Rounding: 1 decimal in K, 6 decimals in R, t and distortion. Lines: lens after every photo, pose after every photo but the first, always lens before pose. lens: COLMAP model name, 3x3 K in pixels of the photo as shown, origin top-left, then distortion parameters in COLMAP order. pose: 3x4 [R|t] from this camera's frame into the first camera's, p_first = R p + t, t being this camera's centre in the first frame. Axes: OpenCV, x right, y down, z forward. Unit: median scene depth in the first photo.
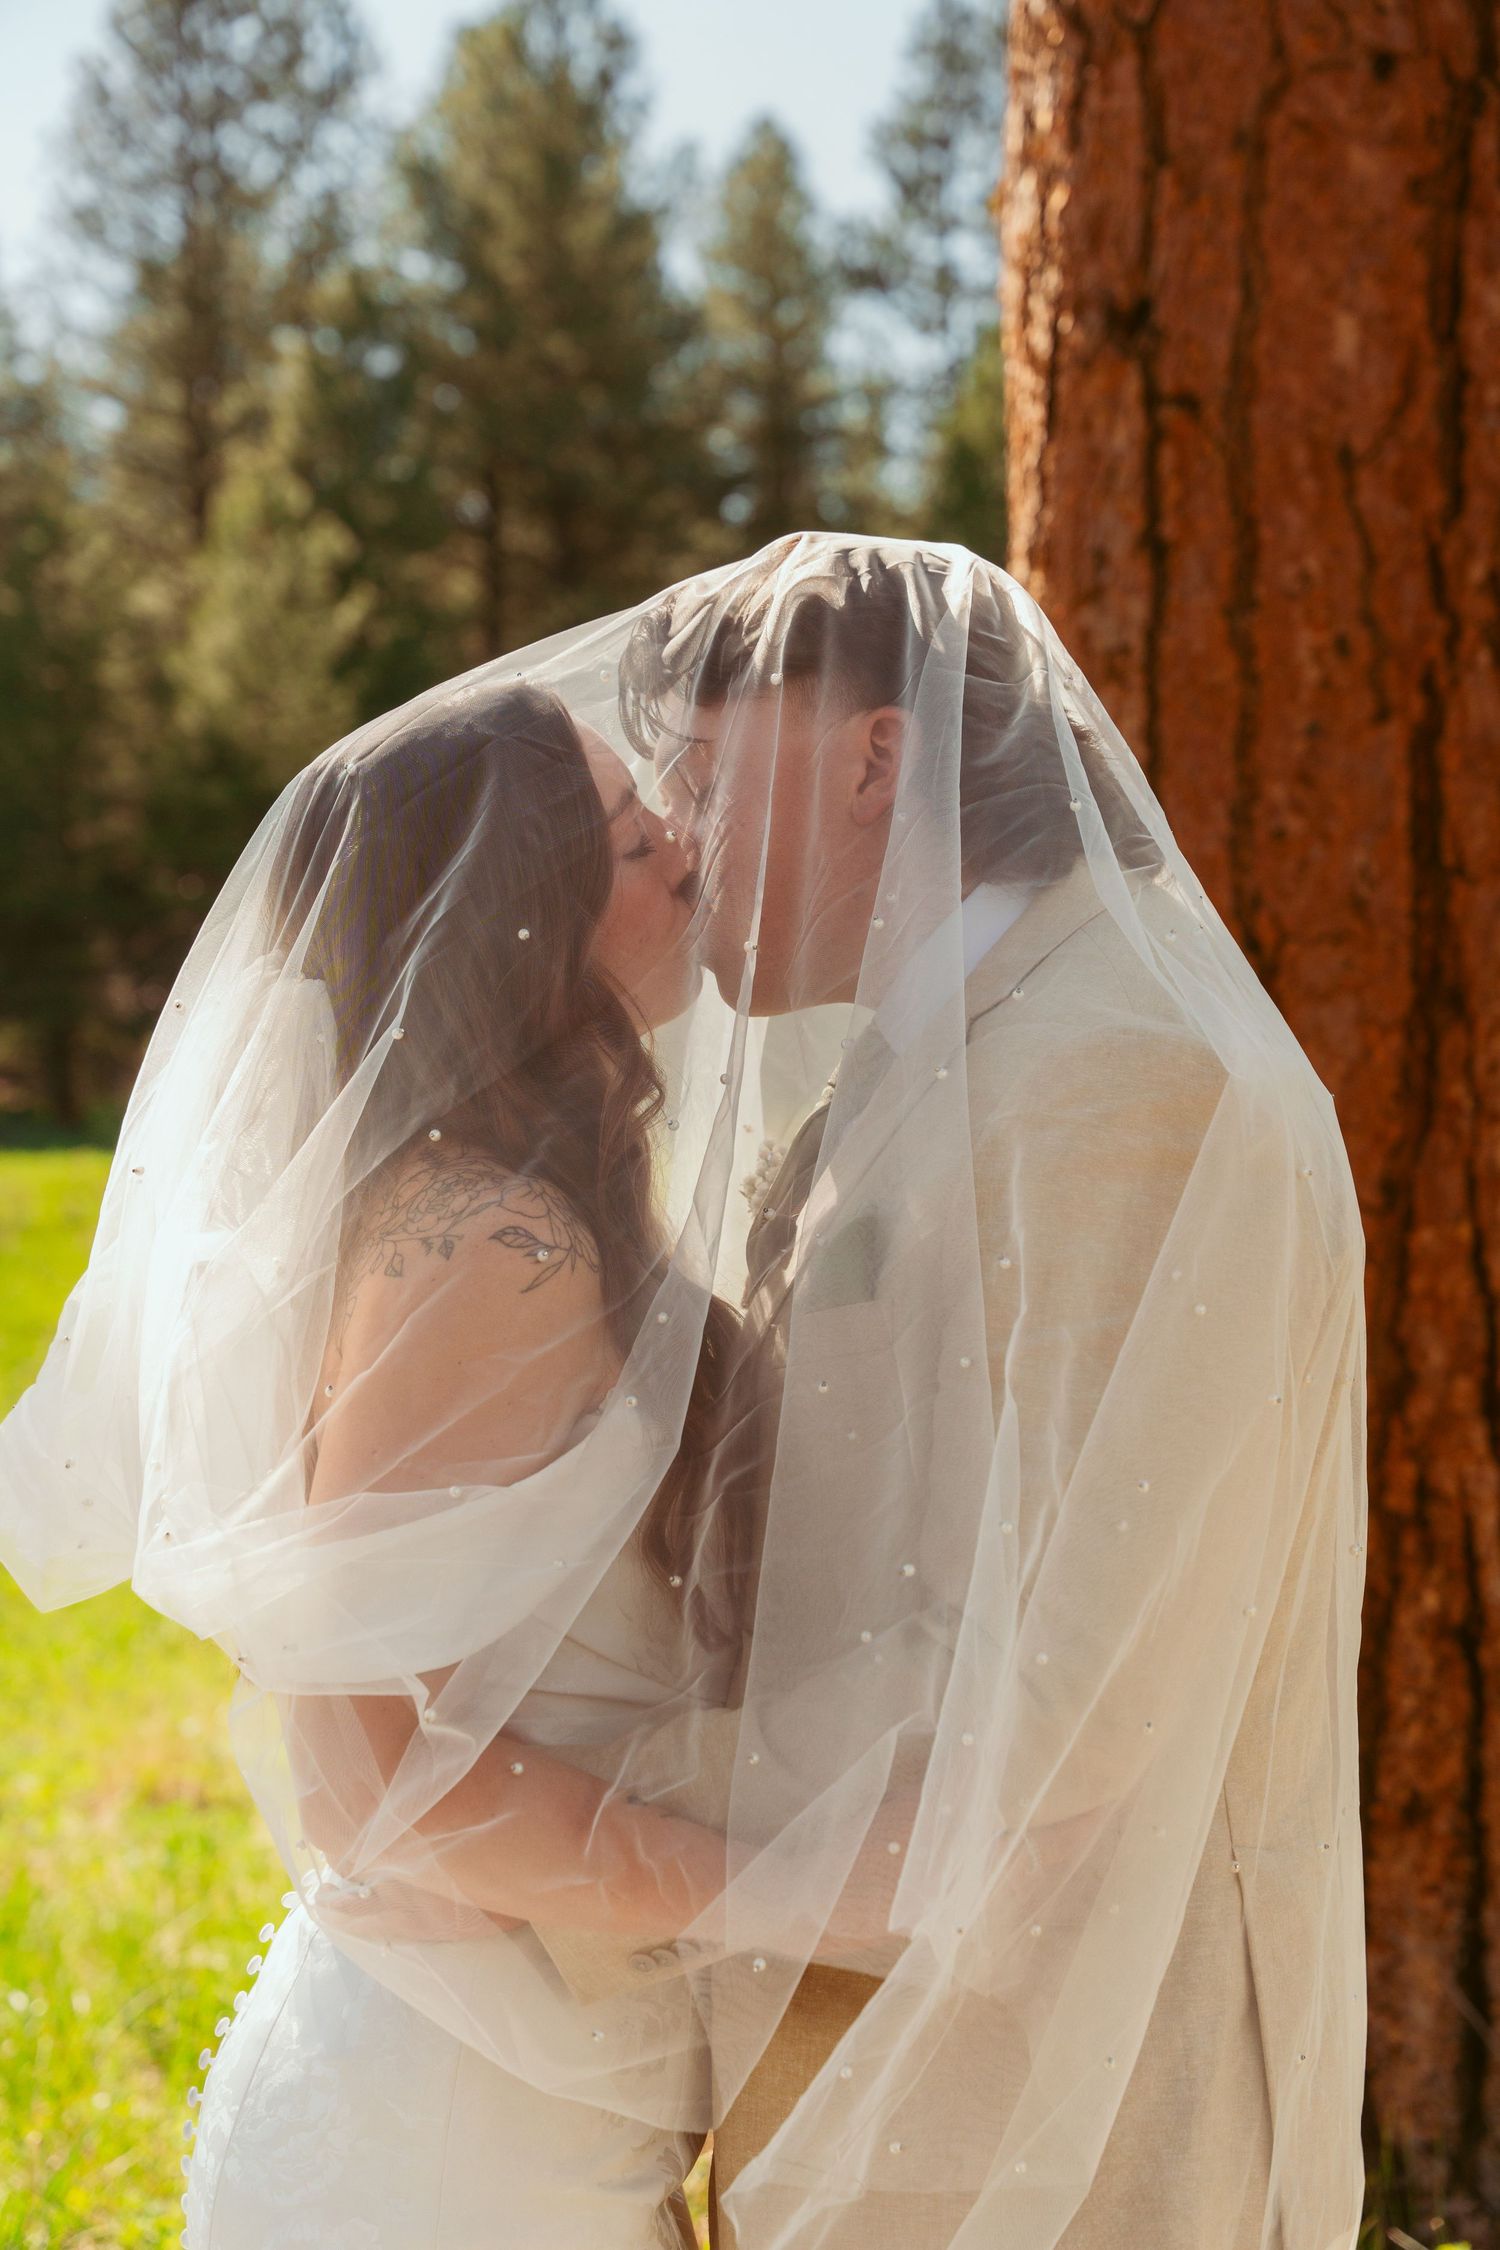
lens RADIAL K [[4339.4, 0, 751.2], [0, 4339.4, 1135.9], [0, 0, 1]] dist [0.046305, 0.090215]
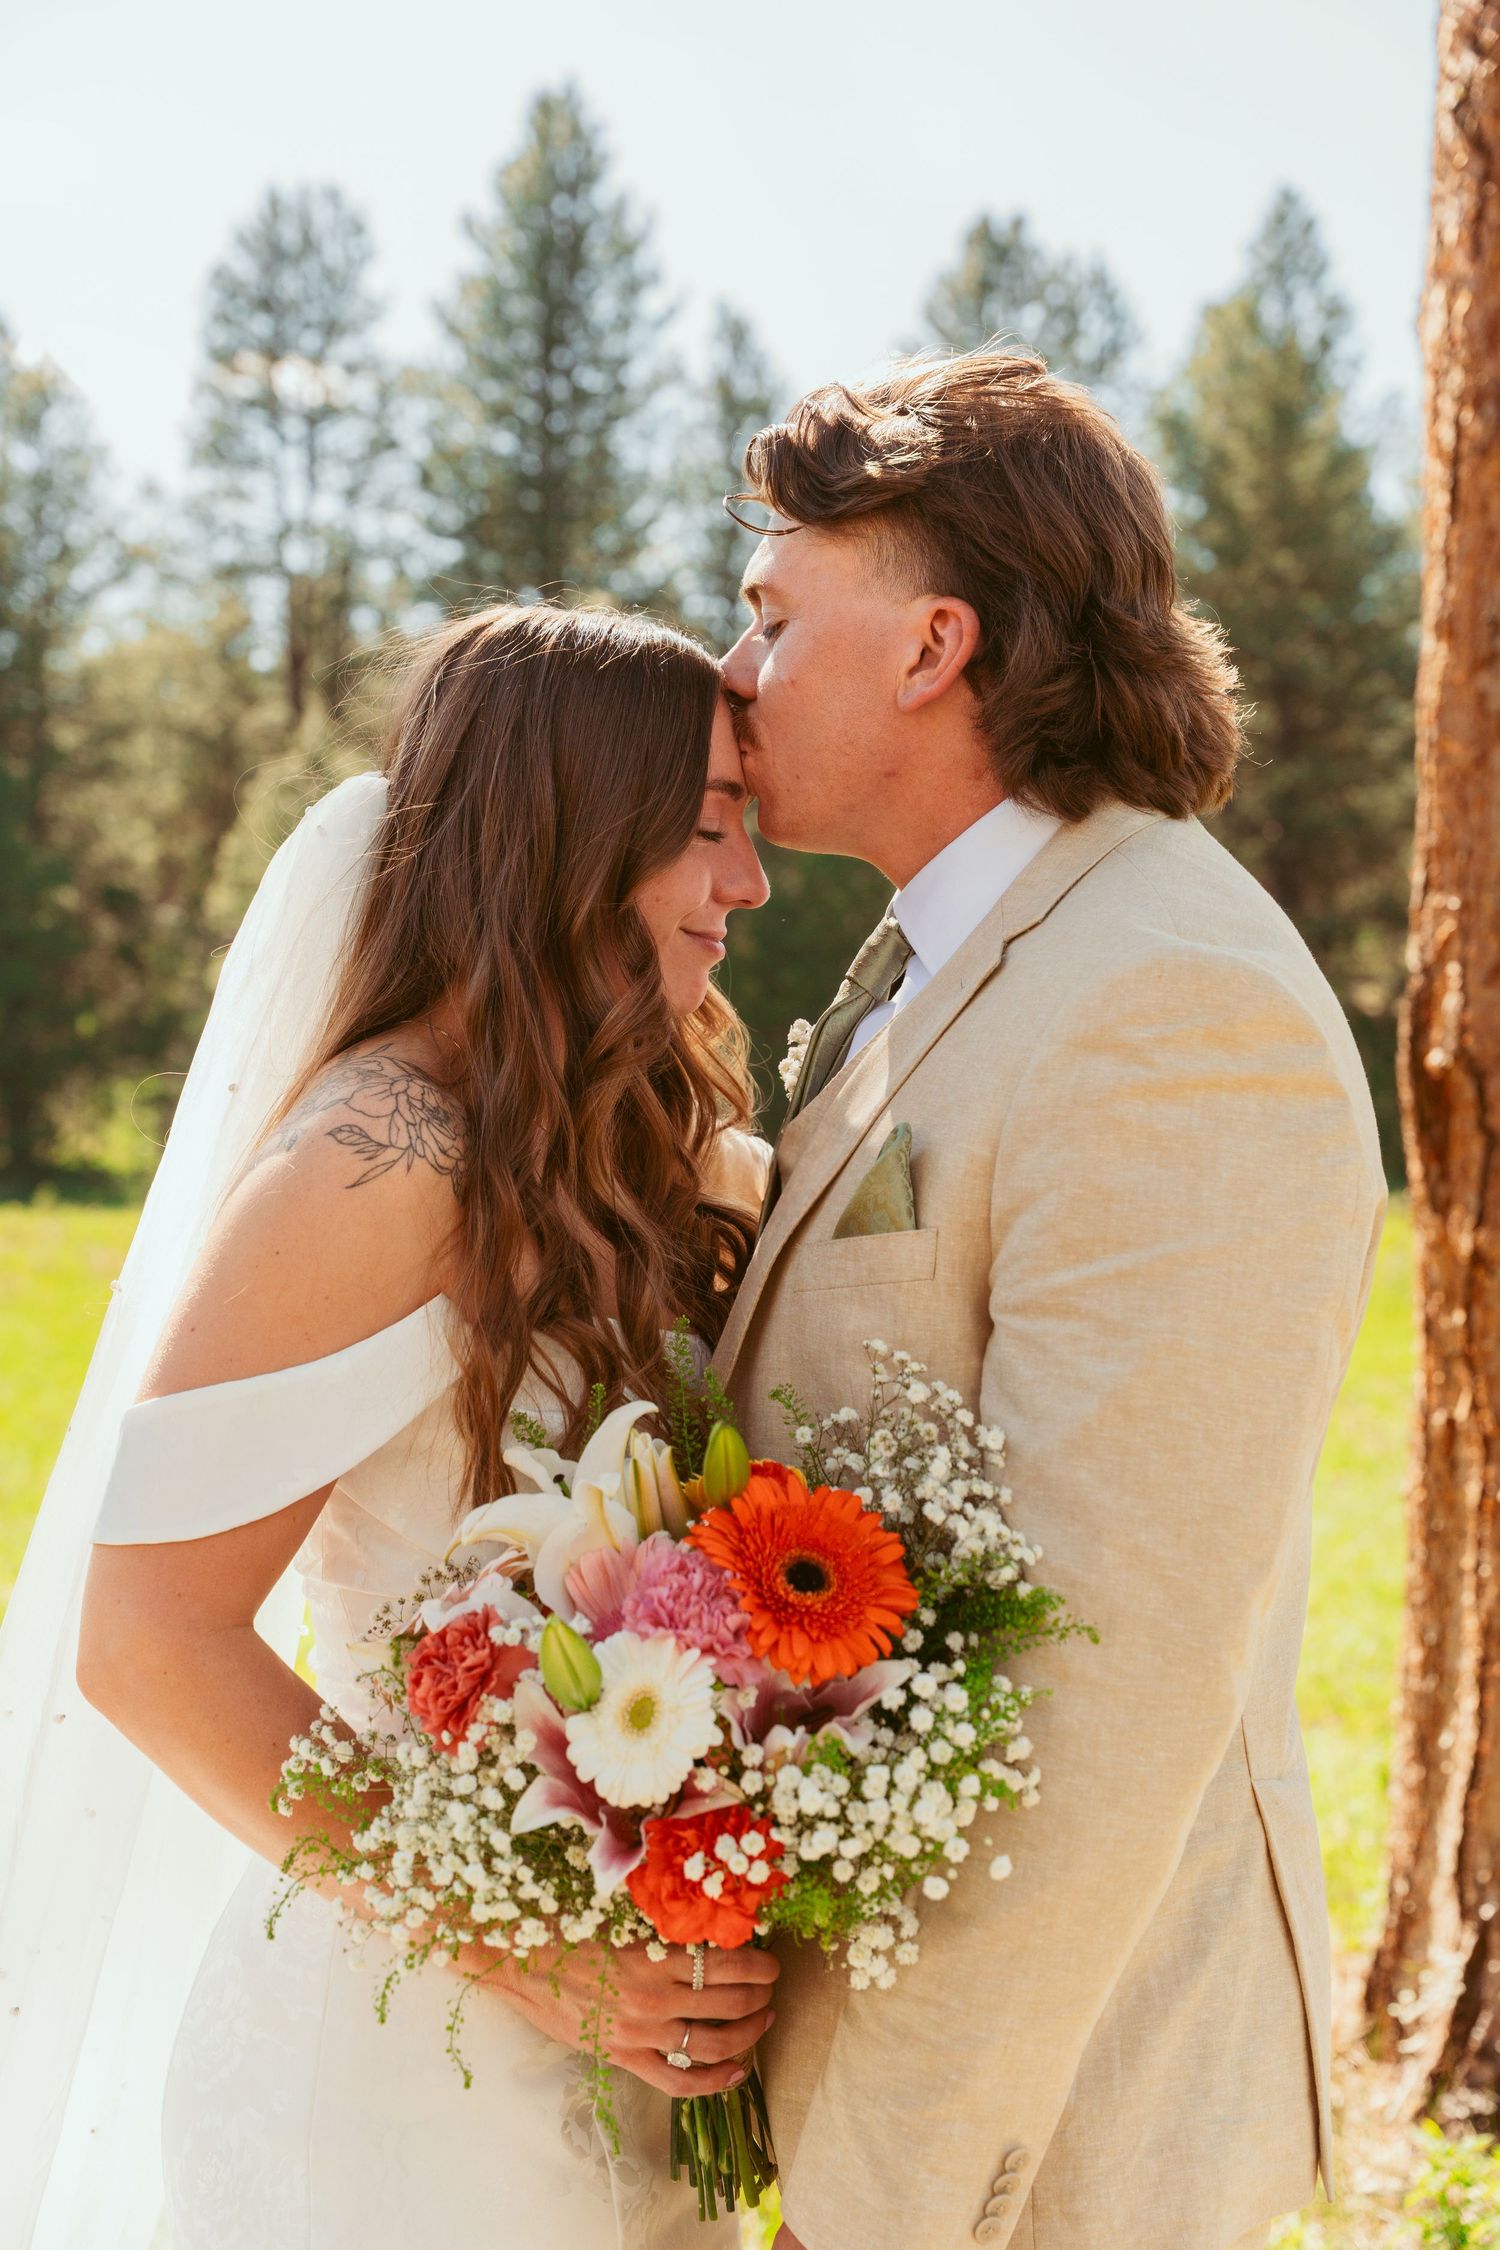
lens RADIAL K [[3519.5, 0, 757.0], [0, 3519.5, 1122.2], [0, 0, 1]] dist [0.024544, 0.067418]
pose [[0.980484, 0.007969, -0.196440, 0.072621], [-0.013013, 0.999618, -0.024398, 0.016396], [0.196170, 0.026478, 0.980212, 0.090731]]
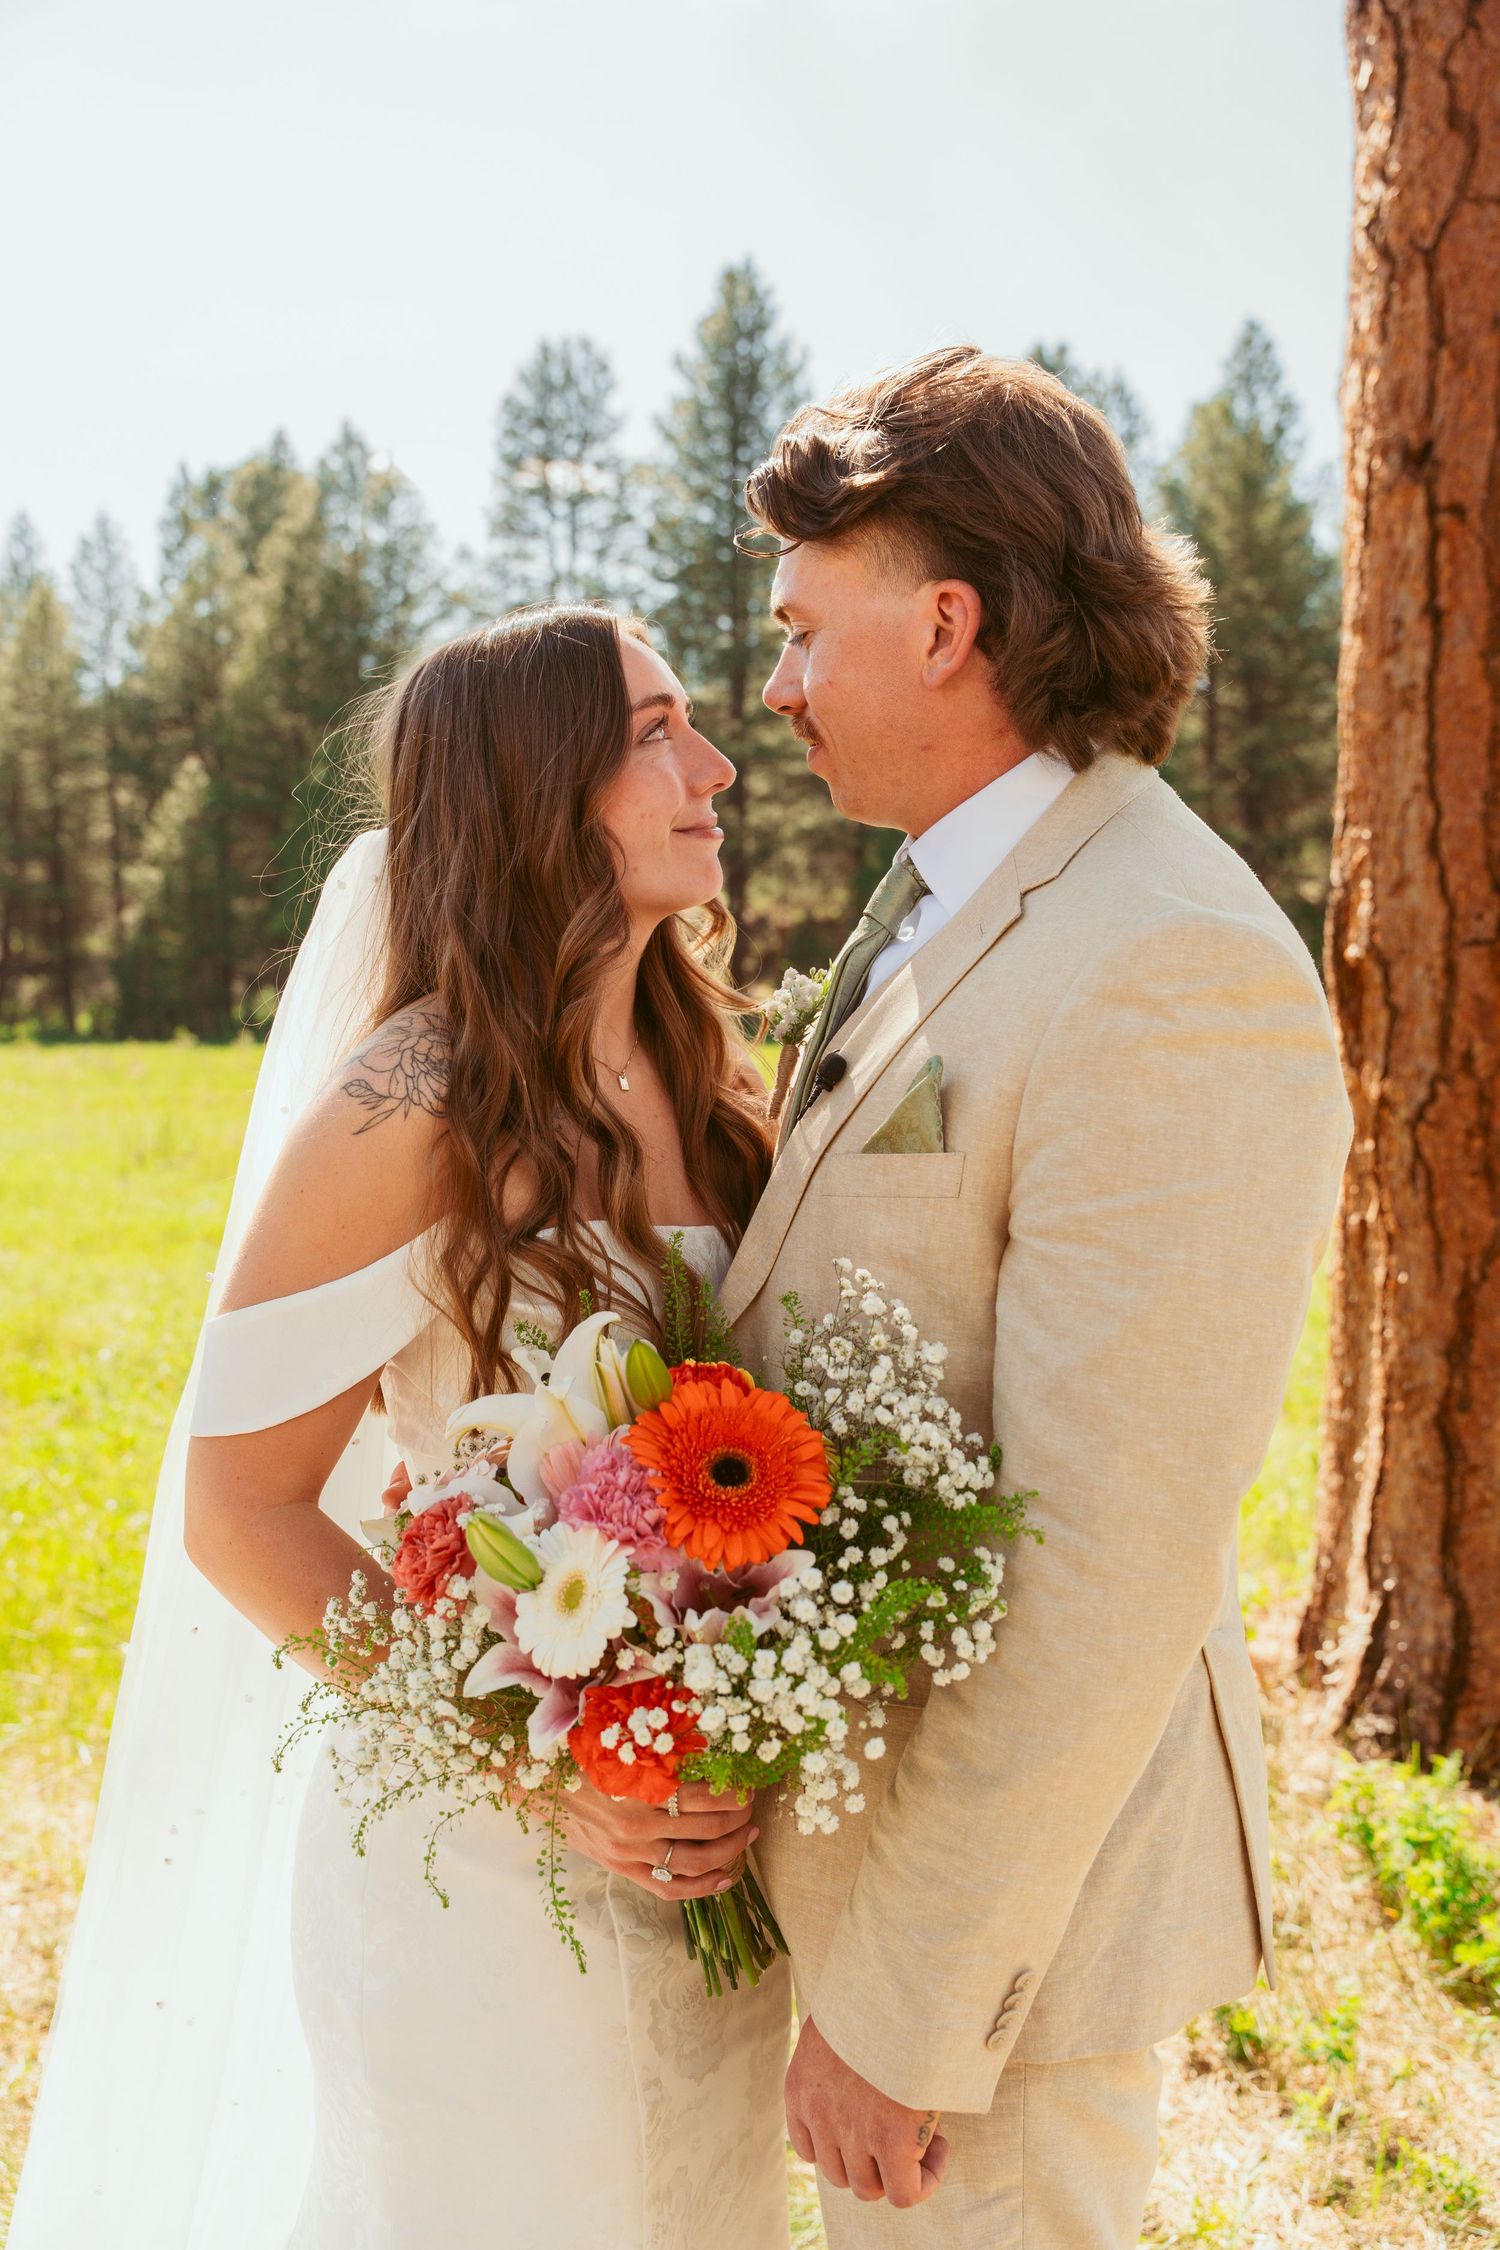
lens RADIAL K [[2398.7, 0, 755.2], [0, 2398.7, 1127.2], [0, 0, 1]] dist [0.003242, 0.029738]
pose [[0.968146, 0.009869, -0.250192, 0.073931], [-0.000887, 0.999352, 0.035991, 0.006429], [0.250385, -0.034623, 0.967527, 0.161500]]
